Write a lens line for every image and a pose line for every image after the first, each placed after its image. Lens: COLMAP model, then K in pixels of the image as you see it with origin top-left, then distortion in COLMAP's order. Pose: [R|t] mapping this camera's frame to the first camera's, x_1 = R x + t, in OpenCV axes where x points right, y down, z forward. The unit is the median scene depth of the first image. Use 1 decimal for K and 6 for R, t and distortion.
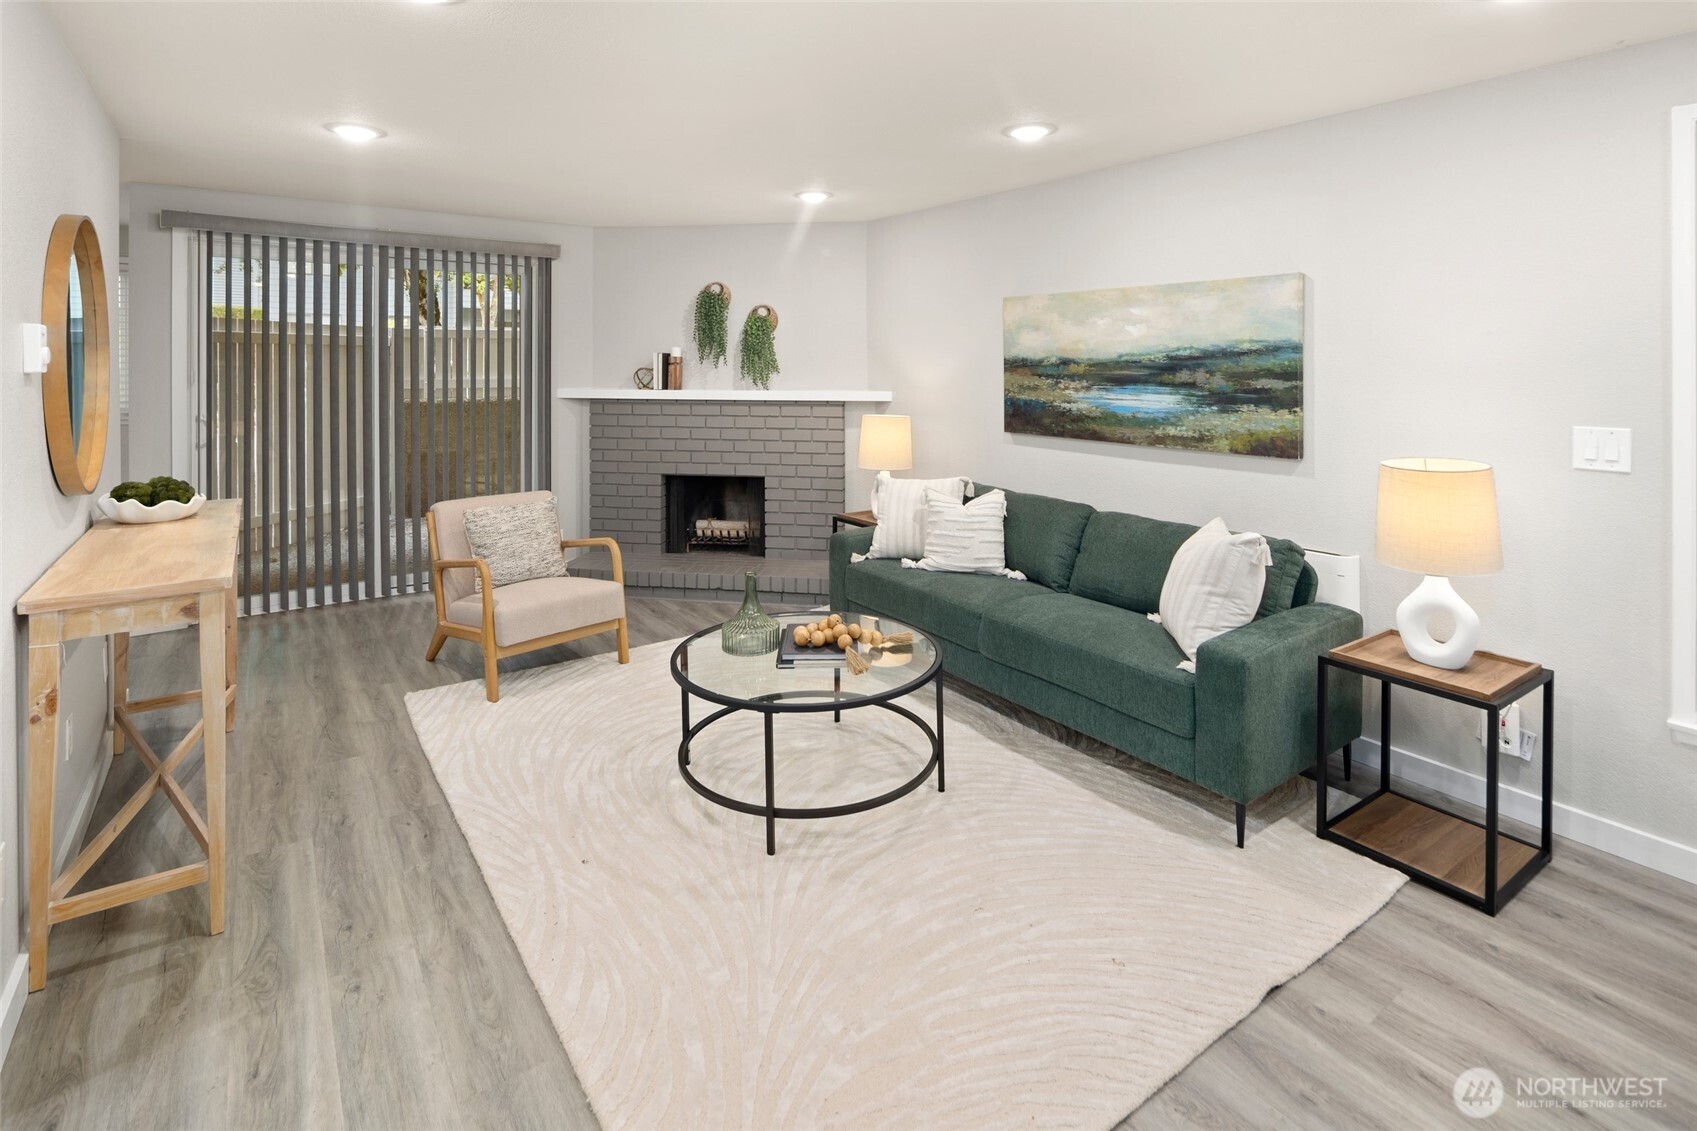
lens RADIAL K [[830.4, 0, 839.2], [0, 830.4, 361.8], [0, 0, 1]] dist [-0.000362, -0.001317]
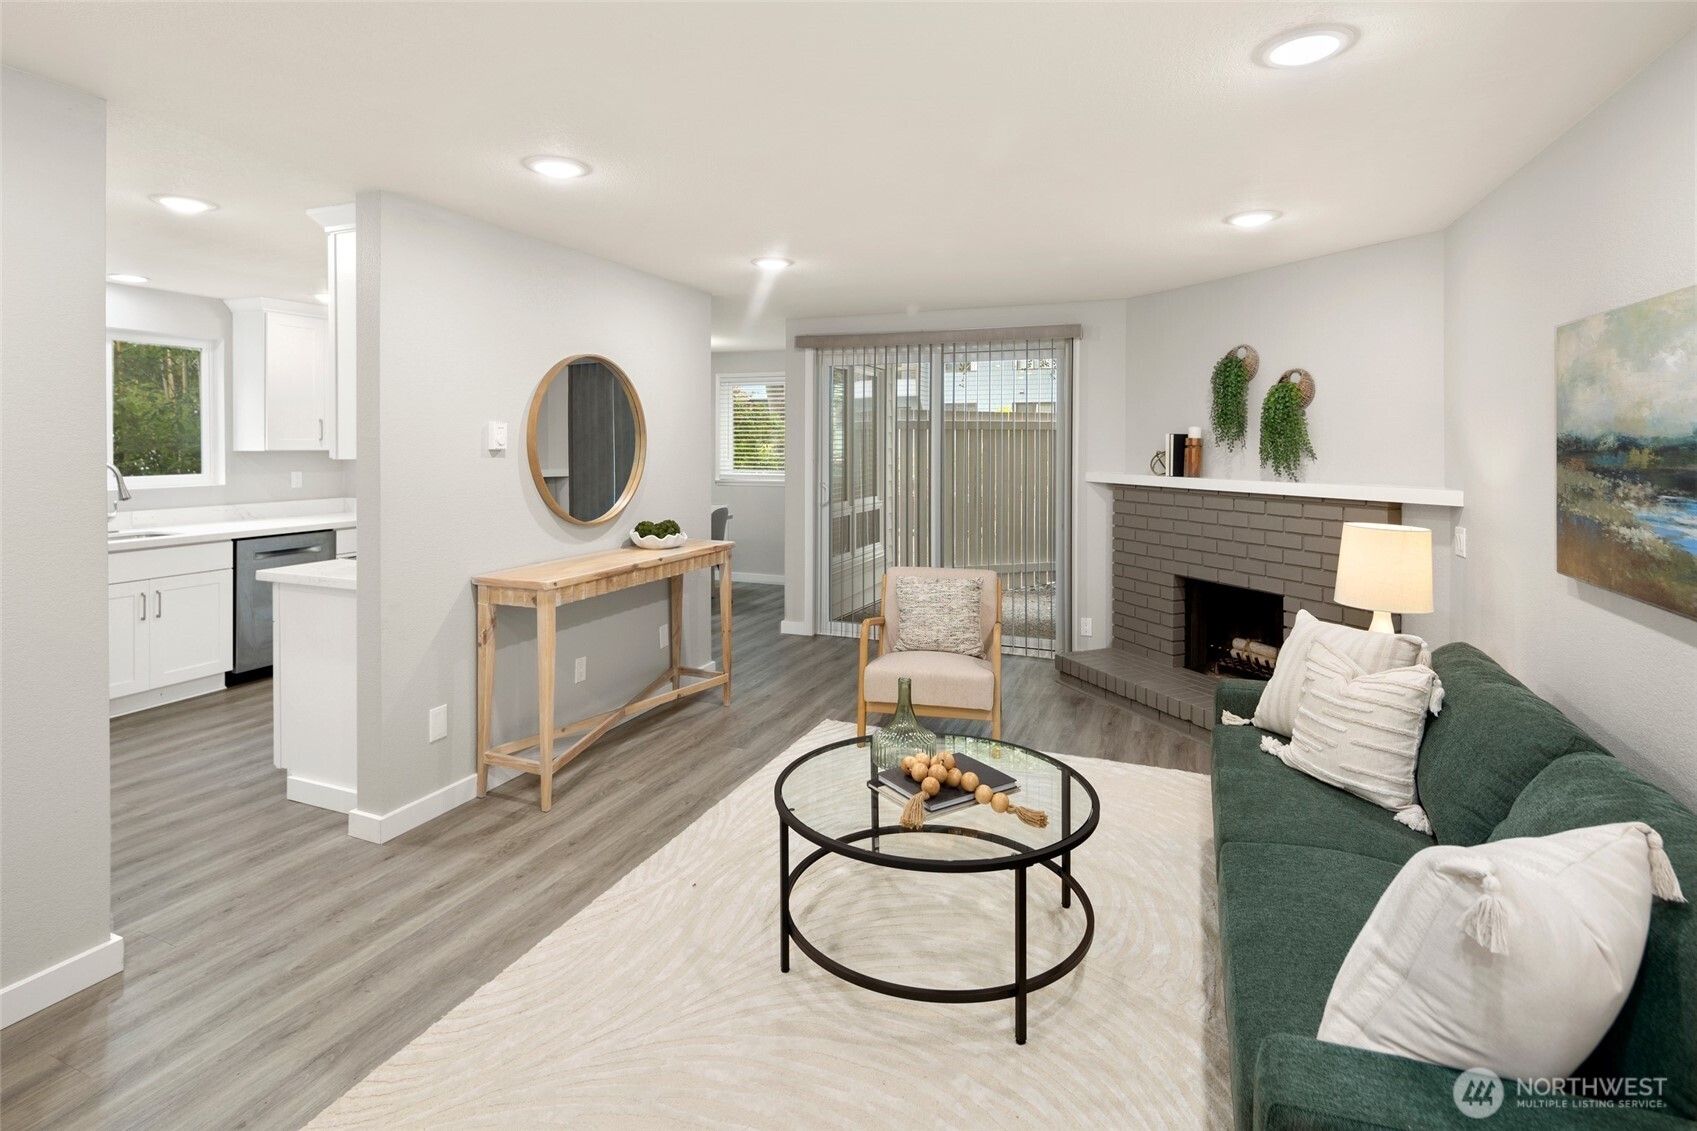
lens RADIAL K [[826.4, 0, 834.9], [0, 826.4, 447.6], [0, 0, 1]] dist [0.008804, -0.006486]
pose [[0.530235, 0.004655, -0.847838, 0.472940], [-0.001579, 0.999989, 0.004502, 0.000506], [0.847849, -0.001048, 0.530236, 0.356851]]
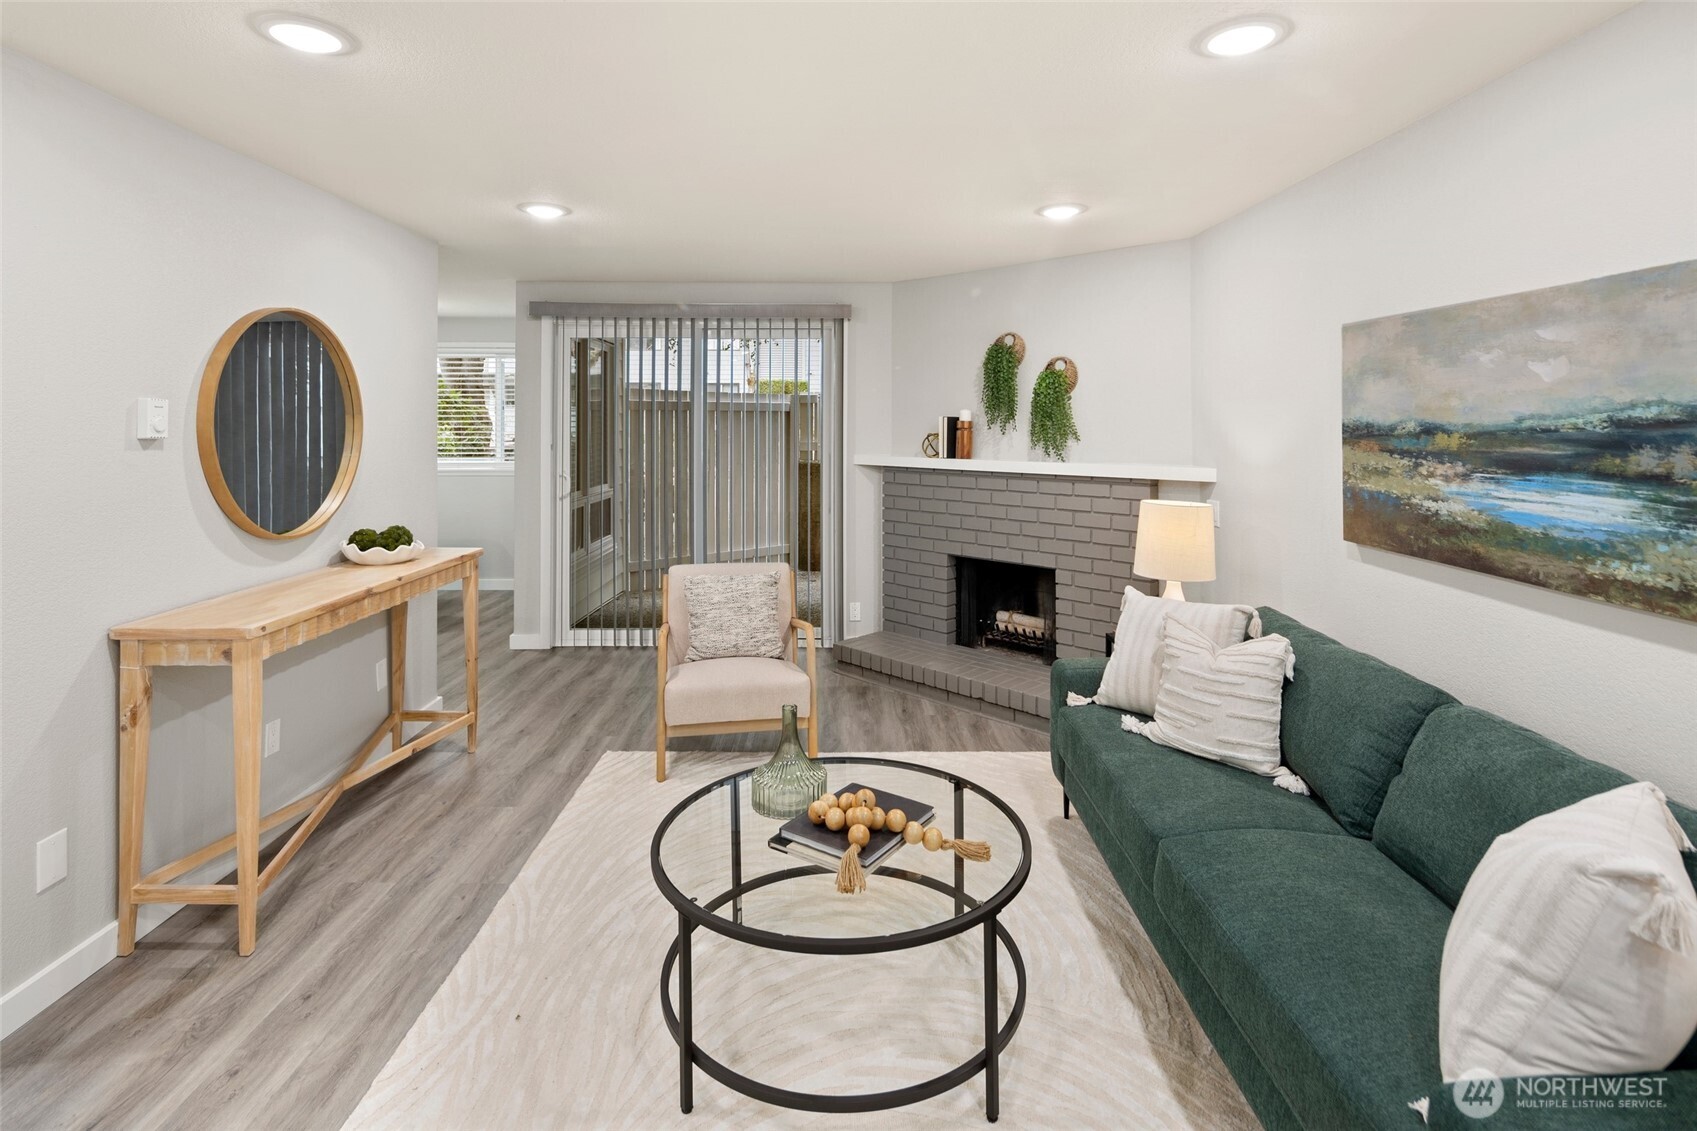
lens RADIAL K [[828.0, 0, 839.6], [0, 828.0, 417.5], [0, 0, 1]] dist [0.007511, -0.005886]
pose [[0.818330, -0.004512, -0.574732, 0.287022], [-0.000208, 0.999967, -0.008147, -0.003661], [0.574749, 0.006786, 0.818301, 0.309041]]
